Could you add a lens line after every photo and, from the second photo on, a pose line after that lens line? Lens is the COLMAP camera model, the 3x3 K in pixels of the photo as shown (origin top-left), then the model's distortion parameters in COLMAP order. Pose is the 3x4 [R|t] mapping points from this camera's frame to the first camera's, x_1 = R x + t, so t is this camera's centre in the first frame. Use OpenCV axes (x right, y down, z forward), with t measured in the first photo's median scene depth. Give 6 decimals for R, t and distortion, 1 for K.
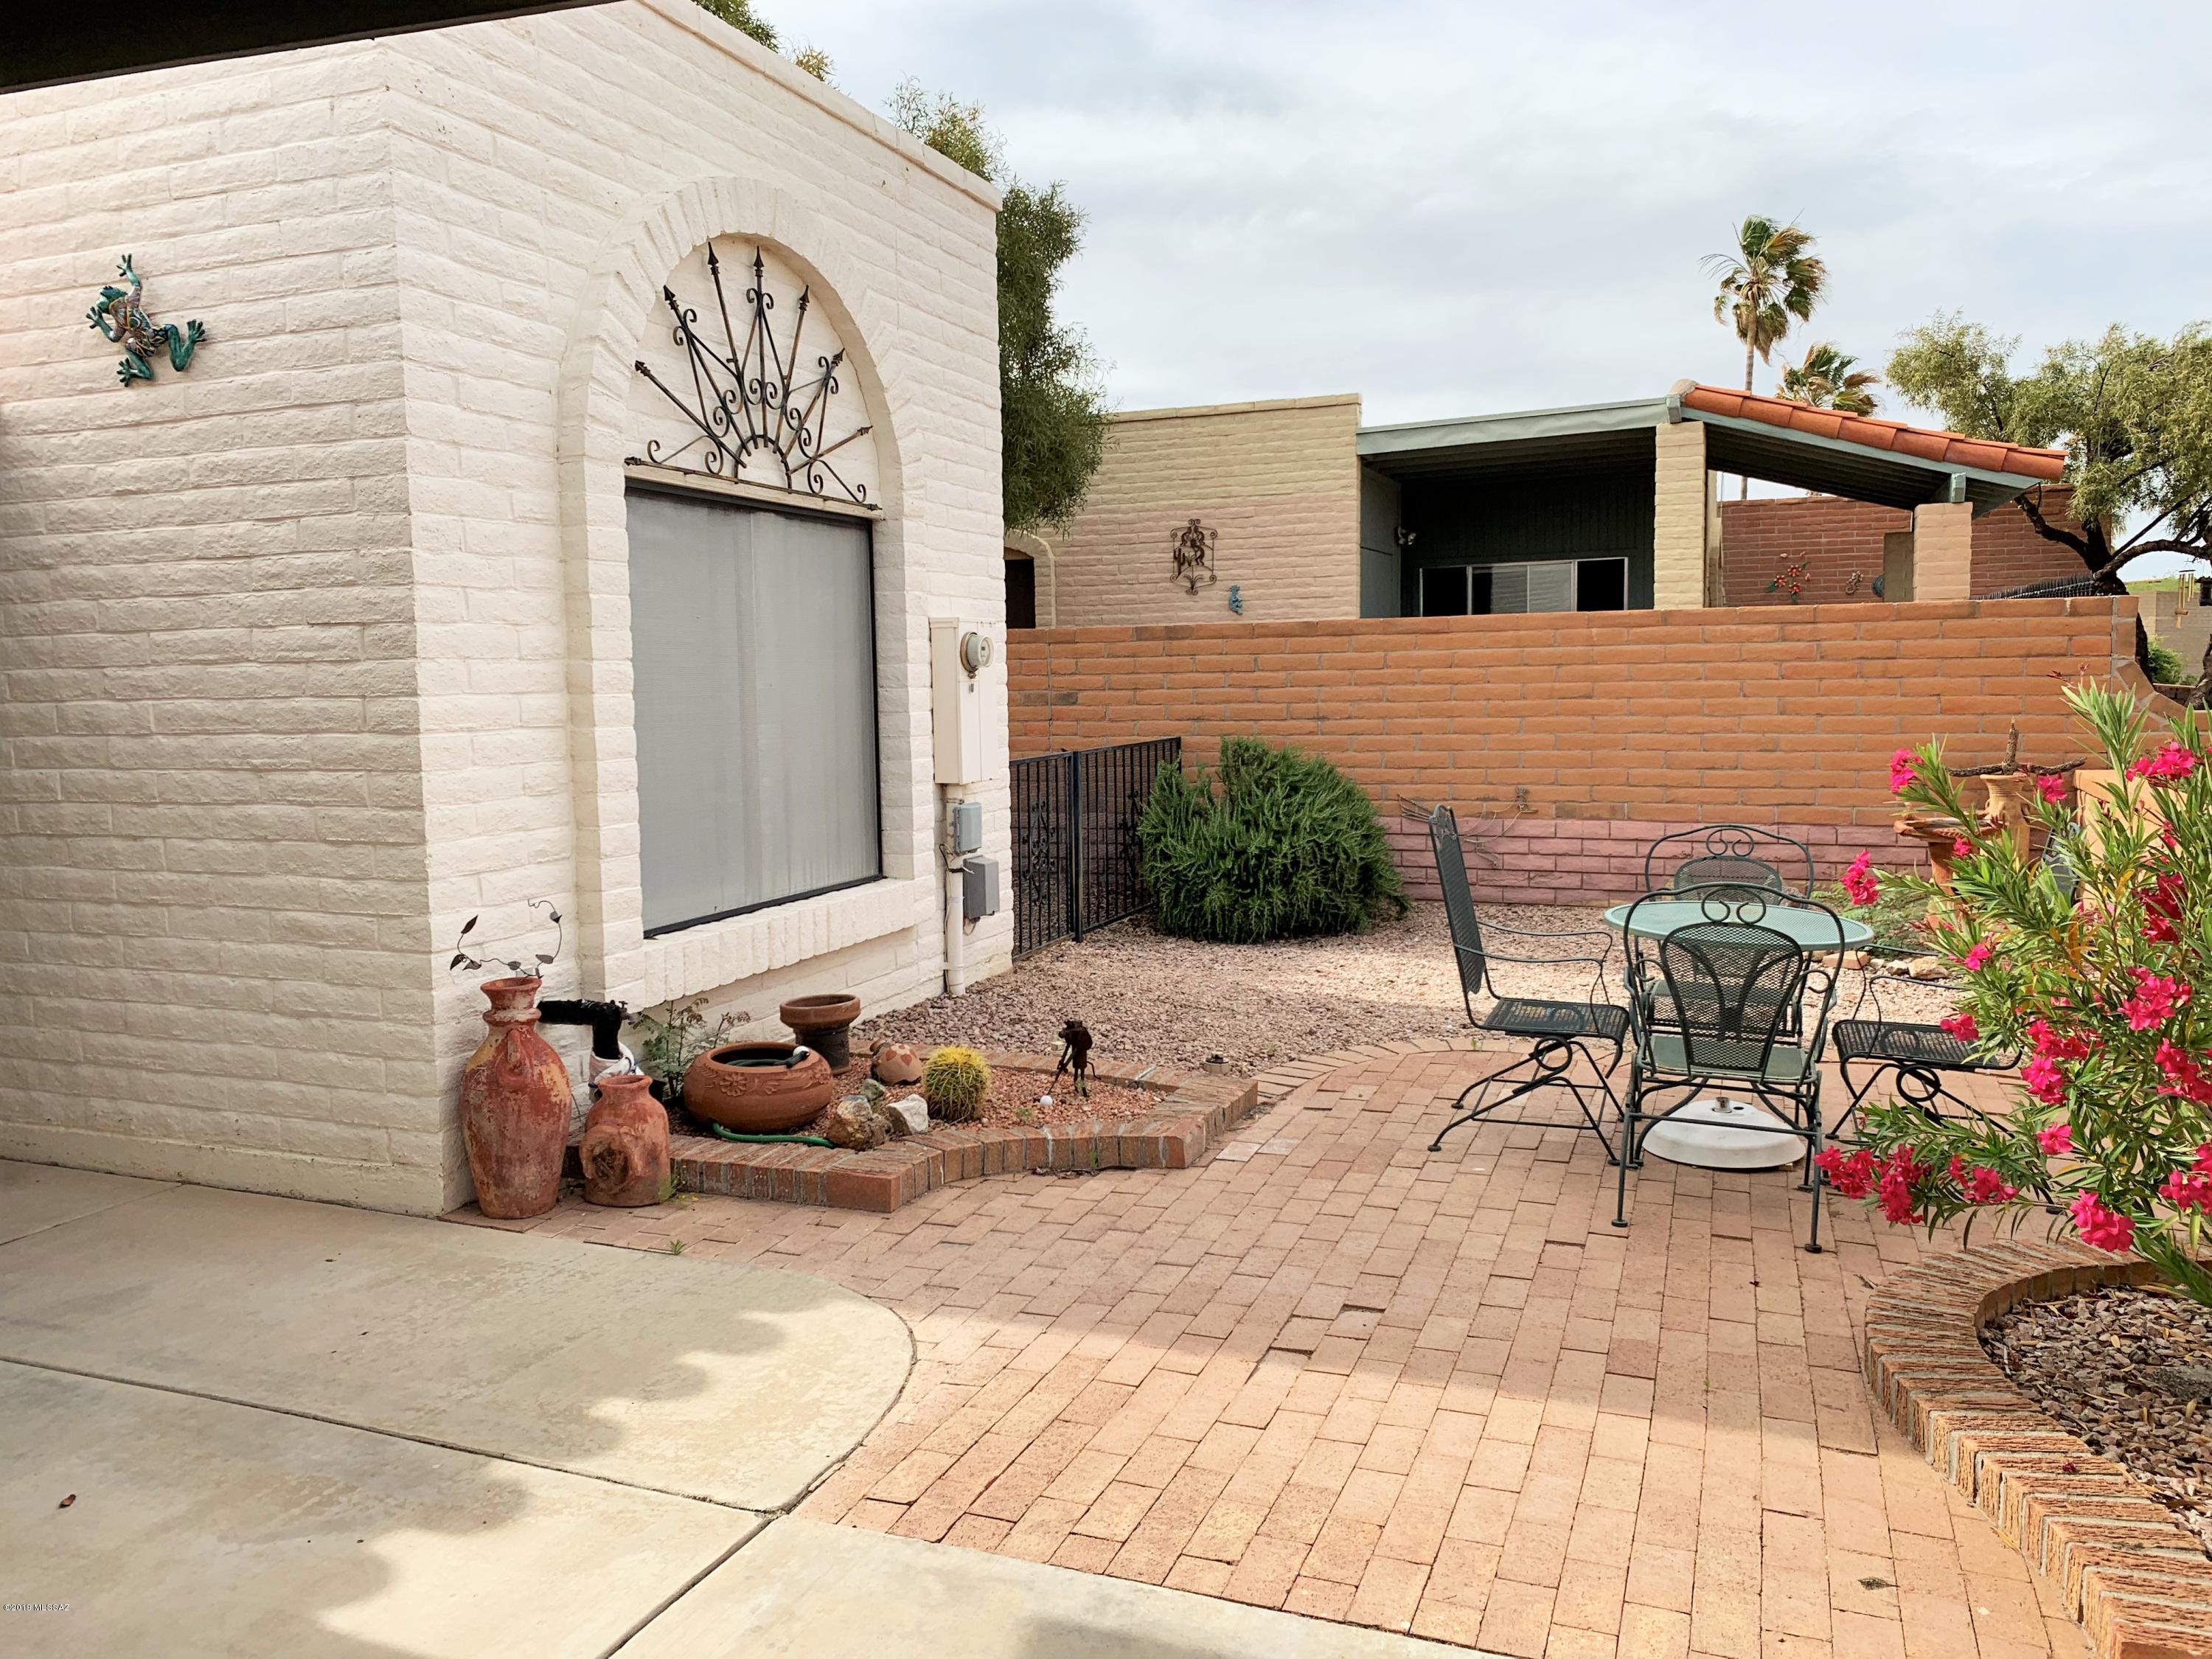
lens RADIAL K [[1679.5, 0, 1107.0], [0, 1679.5, 827.8], [0, 0, 1]] dist [0.039630, -0.046574]
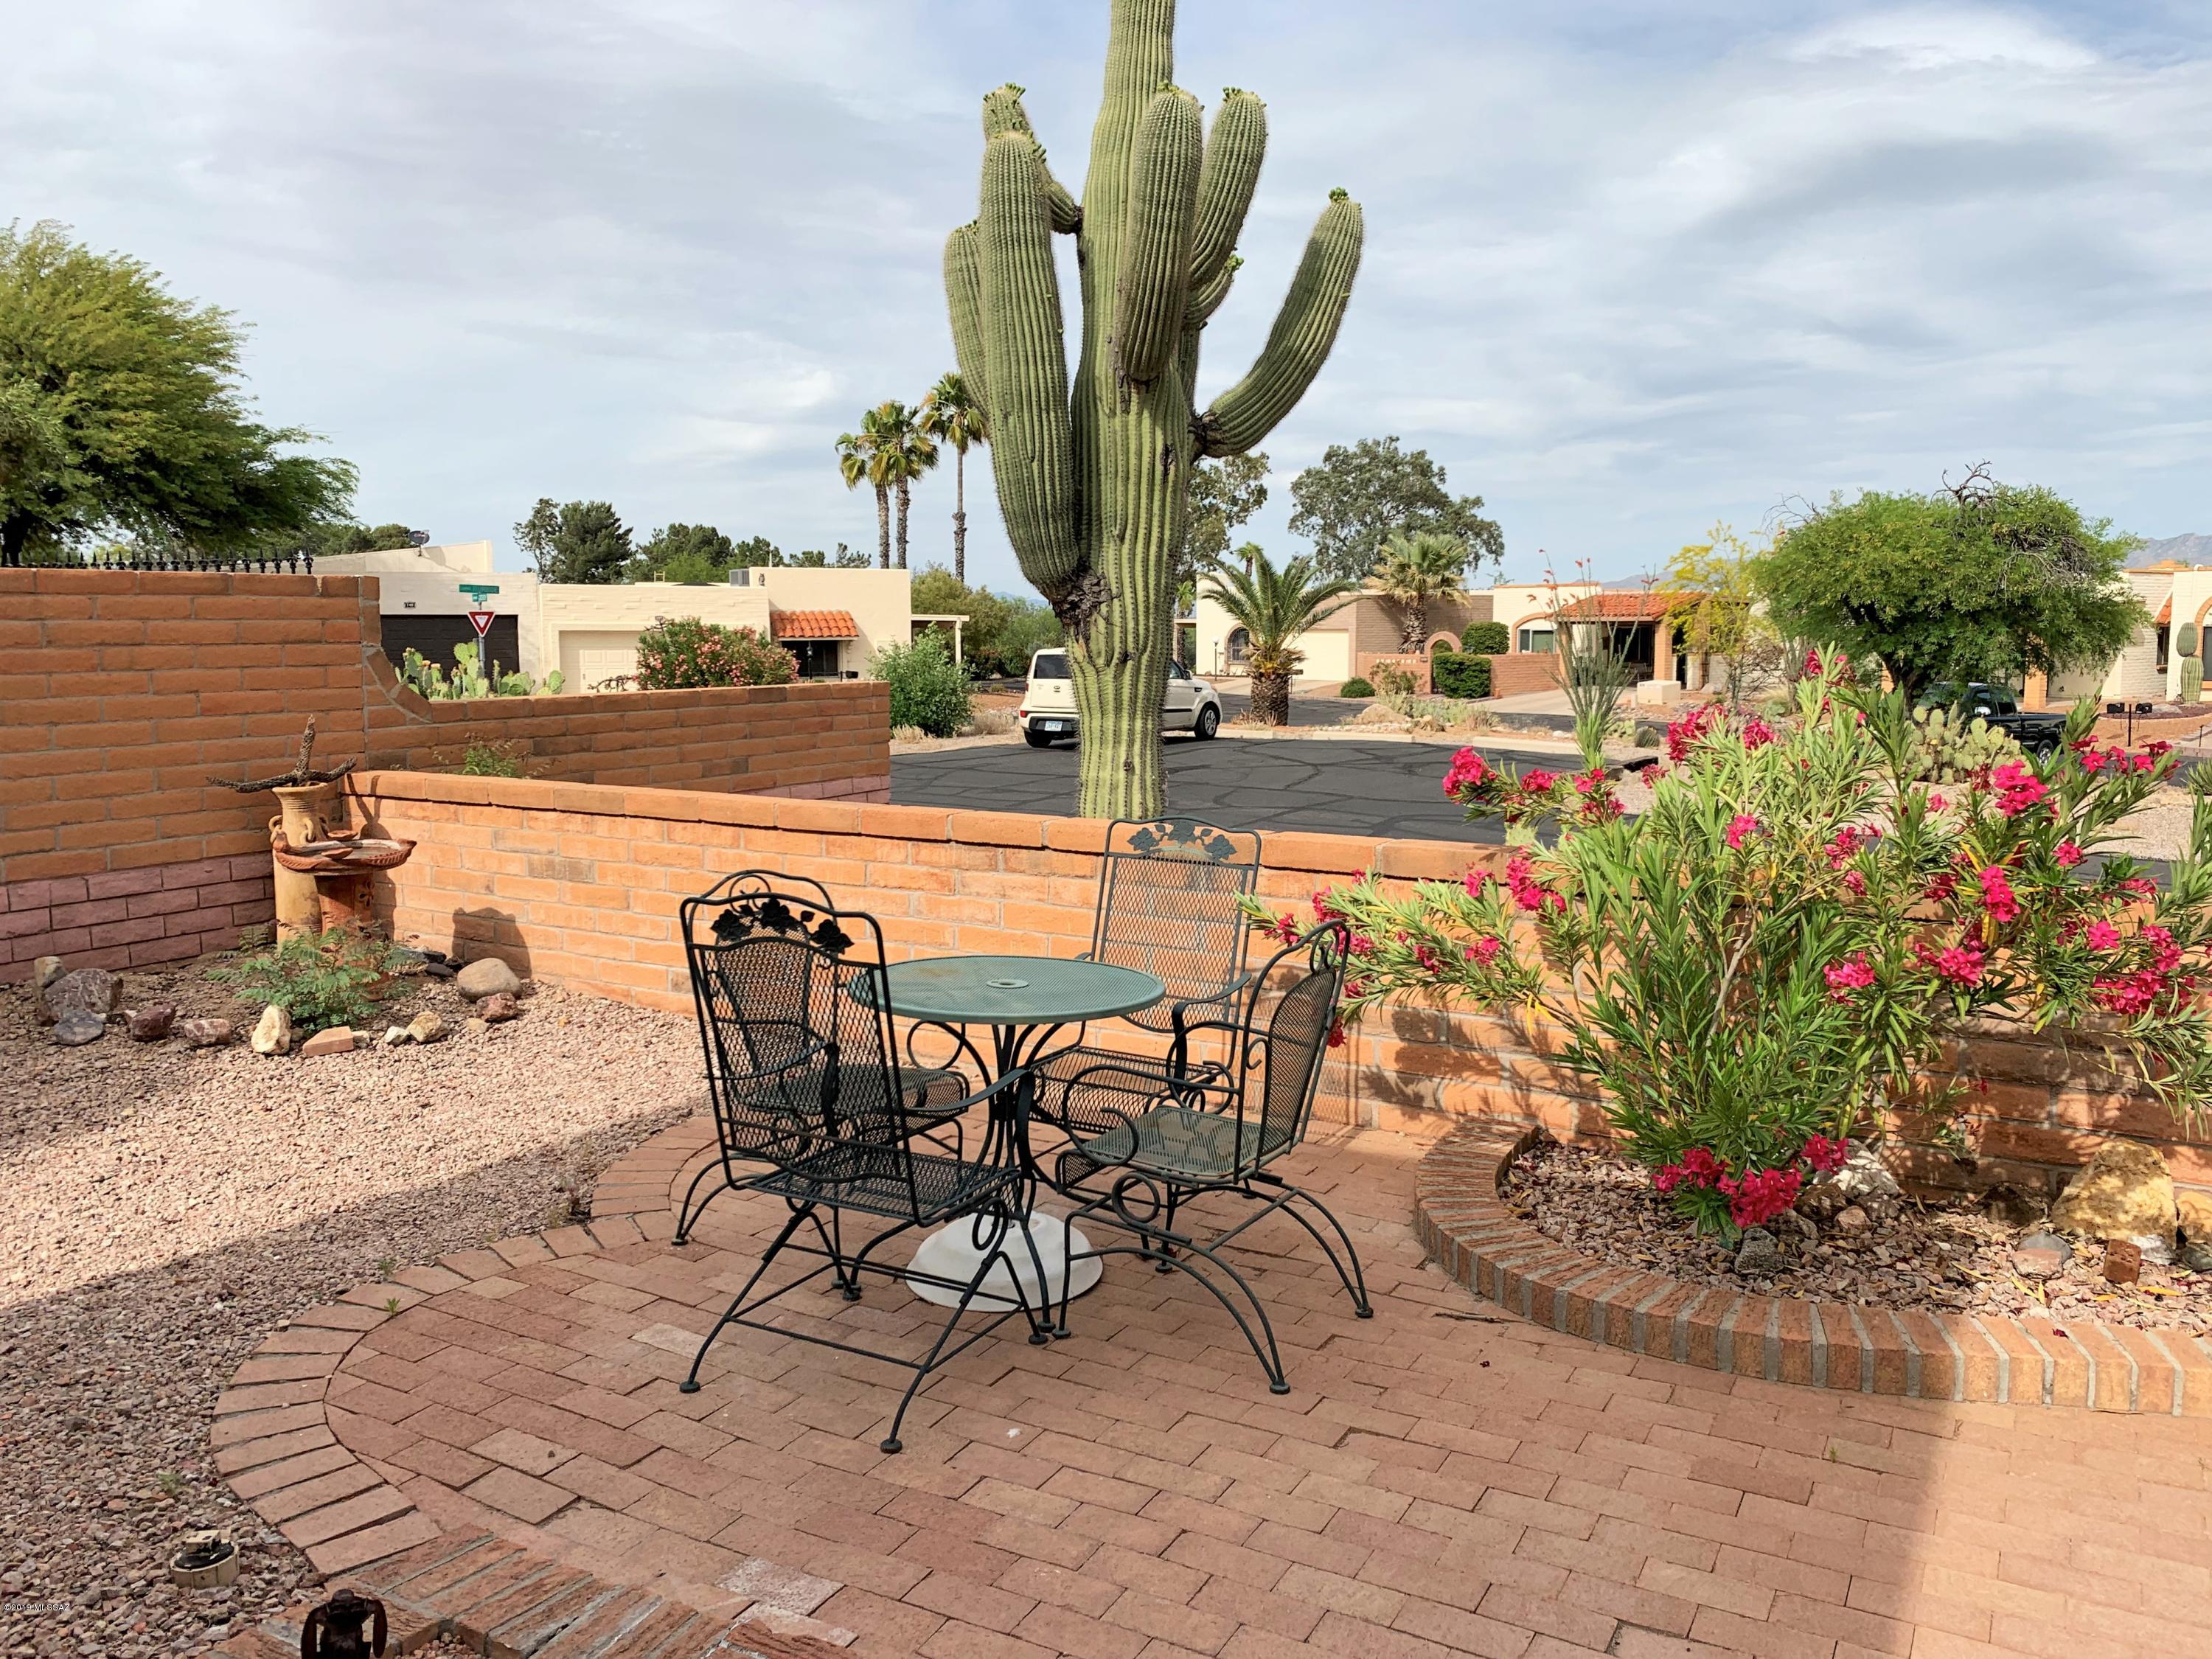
lens RADIAL K [[1679.5, 0, 1108.2], [0, 1679.5, 830.8], [0, 0, 1]] dist [0.039630, -0.046574]
pose [[0.152994, -0.108008, 0.982307, -0.228170], [0.090592, 0.991357, 0.094893, -0.052526], [-0.984066, 0.074471, 0.161456, 0.477887]]
